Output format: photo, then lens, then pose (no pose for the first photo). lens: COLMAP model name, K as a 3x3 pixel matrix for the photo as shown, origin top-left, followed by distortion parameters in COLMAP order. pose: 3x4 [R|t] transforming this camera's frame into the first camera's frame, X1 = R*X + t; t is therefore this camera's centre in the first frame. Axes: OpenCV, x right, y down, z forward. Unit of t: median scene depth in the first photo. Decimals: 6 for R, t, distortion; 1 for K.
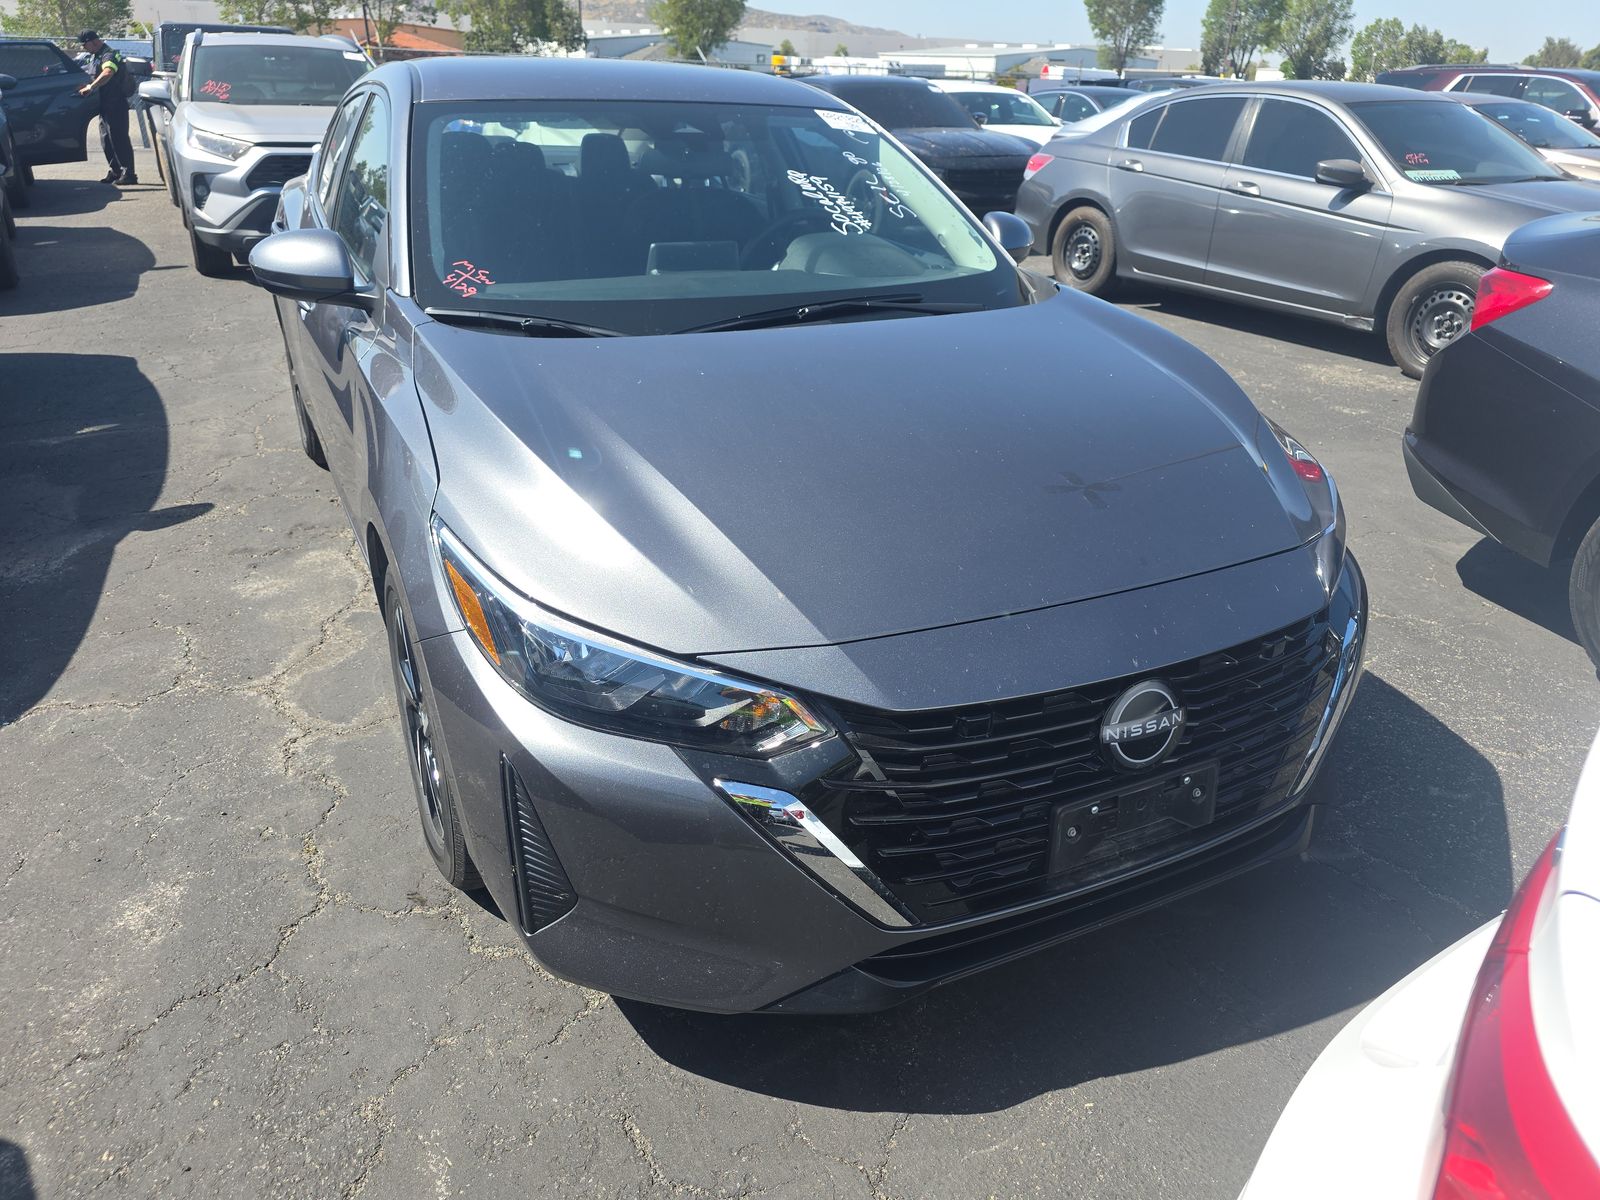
lens RADIAL K [[1068.7, 0, 794.8], [0, 1068.7, 602.6], [0, 0, 1]] dist [0.029563, -0.020533]
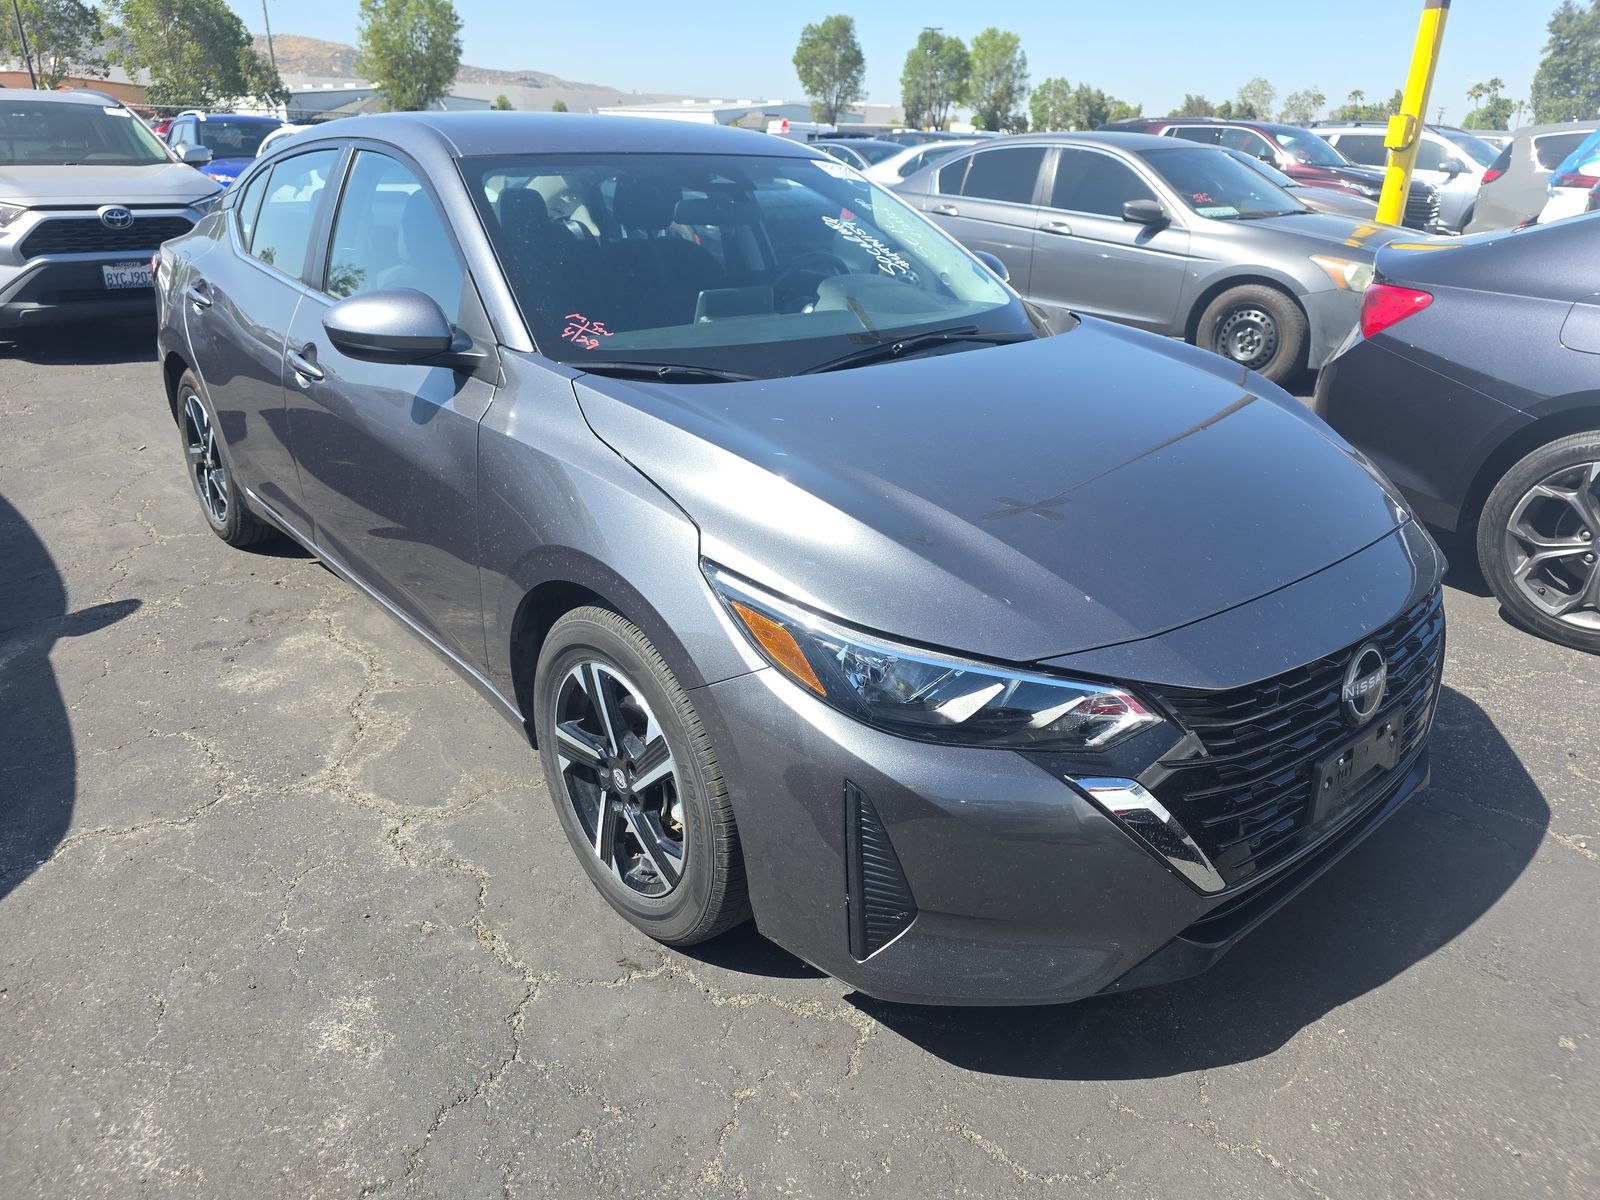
lens RADIAL K [[1068.7, 0, 794.8], [0, 1068.7, 602.6], [0, 0, 1]] dist [0.029563, -0.020533]
pose [[0.970317, -0.103189, 0.218719, -0.141037], [0.112126, 0.993276, -0.028815, -0.001252], [-0.214275, 0.052484, 0.975362, 0.003369]]
